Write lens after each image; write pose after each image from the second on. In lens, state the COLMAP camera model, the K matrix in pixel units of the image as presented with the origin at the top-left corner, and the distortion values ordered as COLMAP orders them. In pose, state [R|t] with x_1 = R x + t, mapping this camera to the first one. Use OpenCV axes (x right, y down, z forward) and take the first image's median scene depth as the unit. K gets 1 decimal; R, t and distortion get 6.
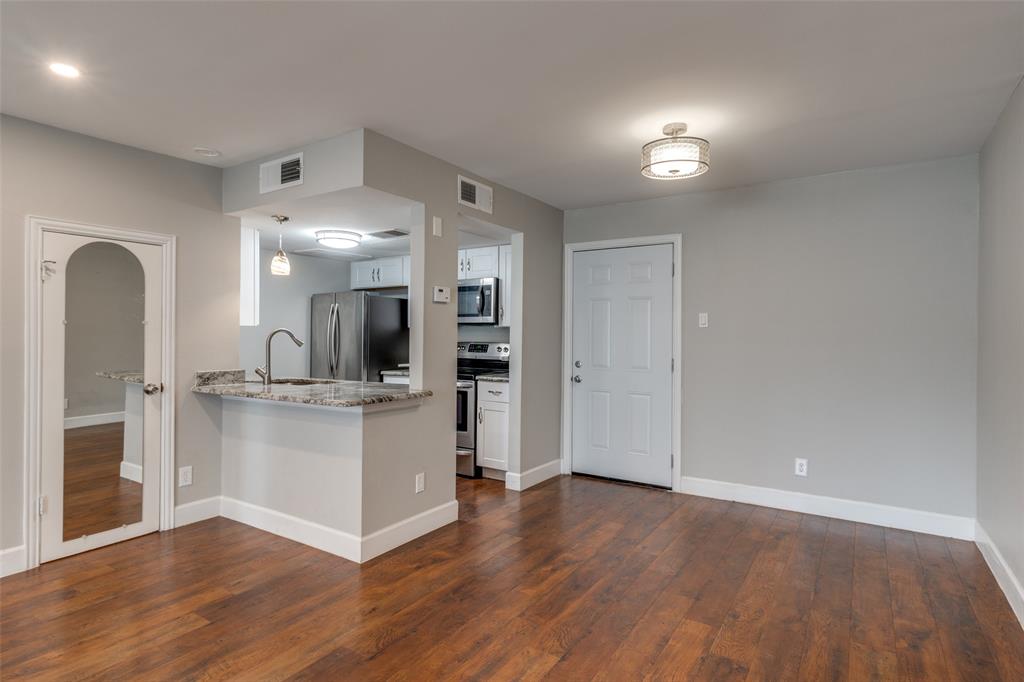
lens RADIAL K [[528.4, 0, 509.6], [0, 528.4, 337.1], [0, 0, 1]] dist [-0.008032, -0.002809]
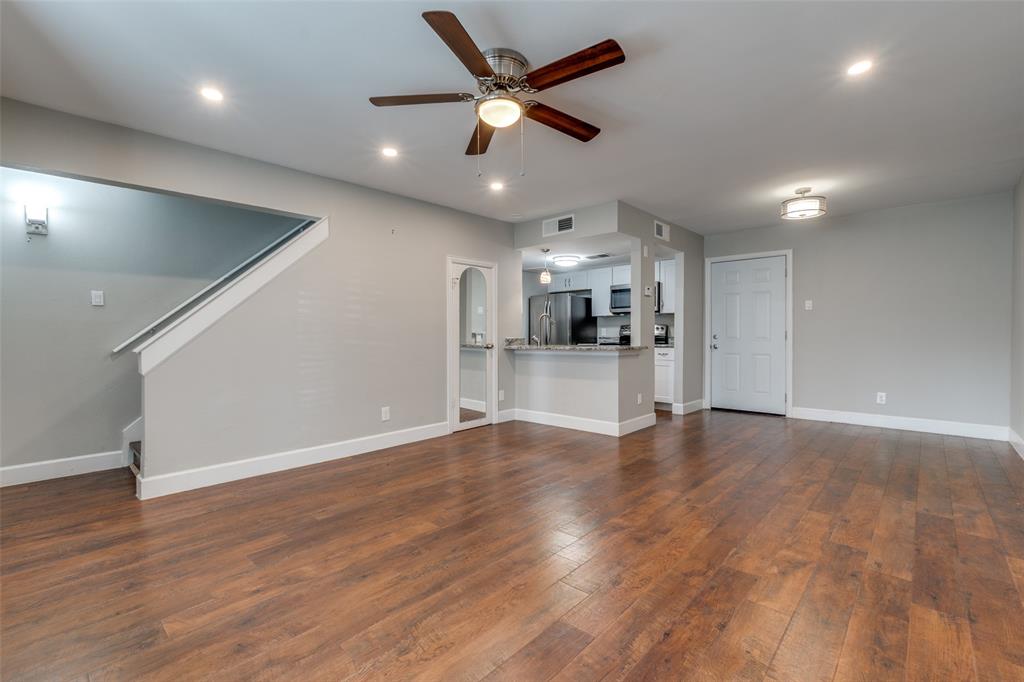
lens RADIAL K [[438.8, 0, 513.0], [0, 438.8, 339.6], [0, 0, 1]] dist [-0.015802, 0.001714]
pose [[0.985353, -0.007782, -0.170347, -0.301742], [0.009149, 0.999932, 0.007245, 0.058742], [0.170279, -0.008697, 0.985357, -0.450175]]
